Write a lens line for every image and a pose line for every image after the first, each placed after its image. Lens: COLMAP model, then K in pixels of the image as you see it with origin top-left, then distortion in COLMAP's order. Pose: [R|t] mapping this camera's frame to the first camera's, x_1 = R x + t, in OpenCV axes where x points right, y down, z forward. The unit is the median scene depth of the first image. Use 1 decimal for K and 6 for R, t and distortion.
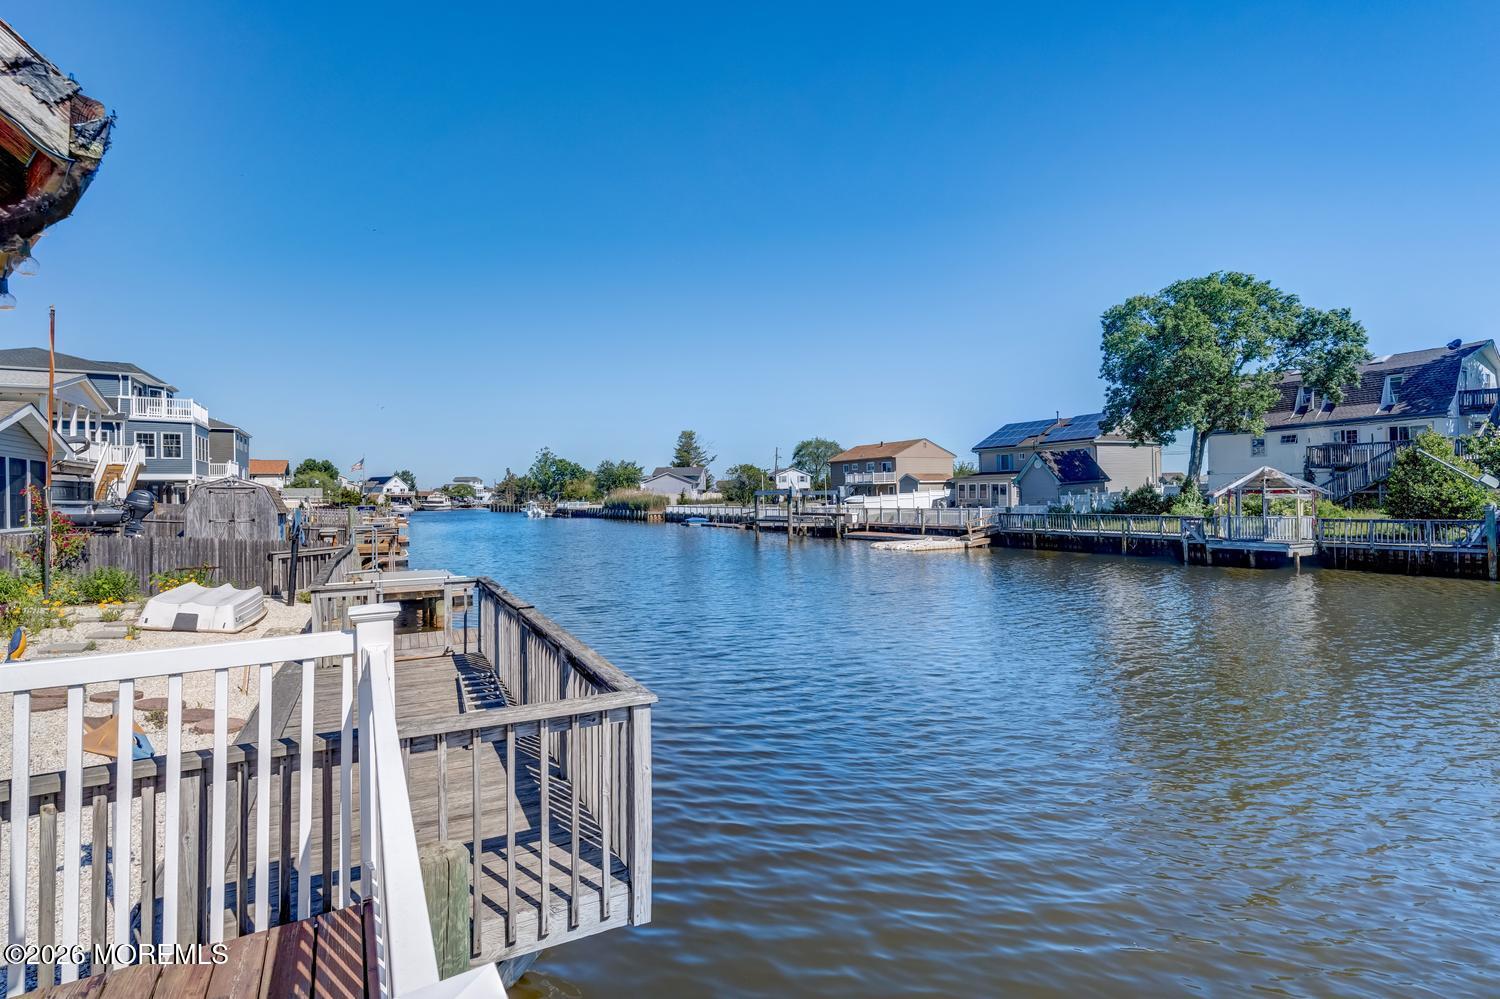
lens RADIAL K [[722.1, 0, 749.1], [0, 722.1, 493.0], [0, 0, 1]] dist [0.003028, -0.000097]
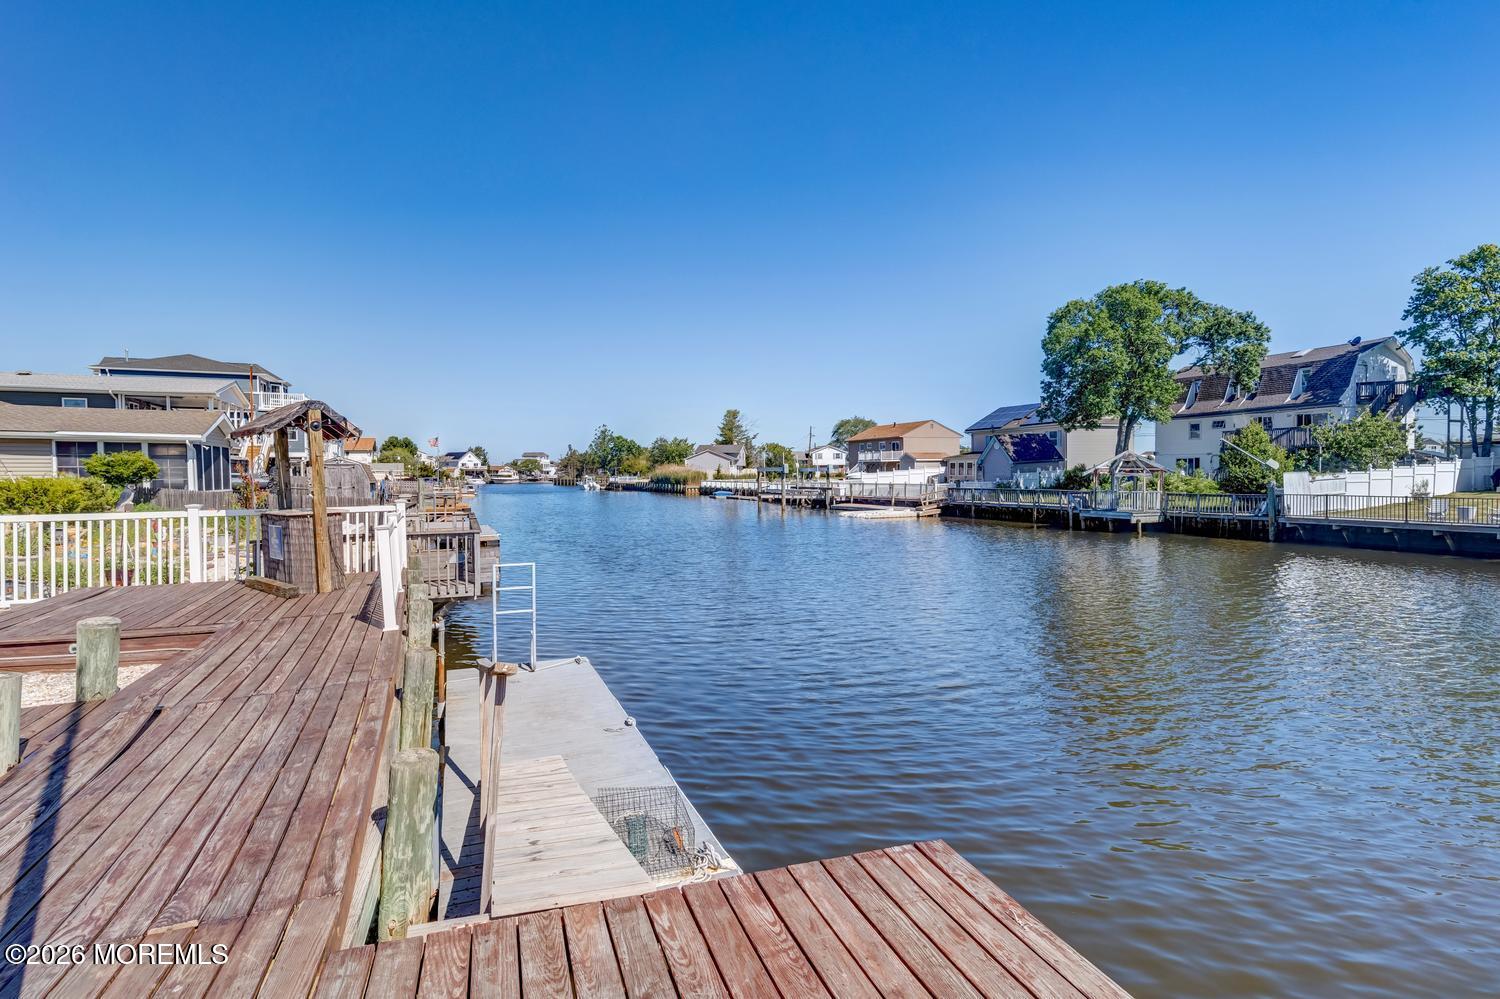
lens RADIAL K [[722.1, 0, 749.1], [0, 722.1, 493.0], [0, 0, 1]] dist [0.003028, -0.000097]
pose [[0.995954, 0.008052, -0.089498, 0.075576], [-0.005014, 0.999405, 0.034122, -0.001397], [0.089719, -0.033536, 0.995402, -0.120803]]
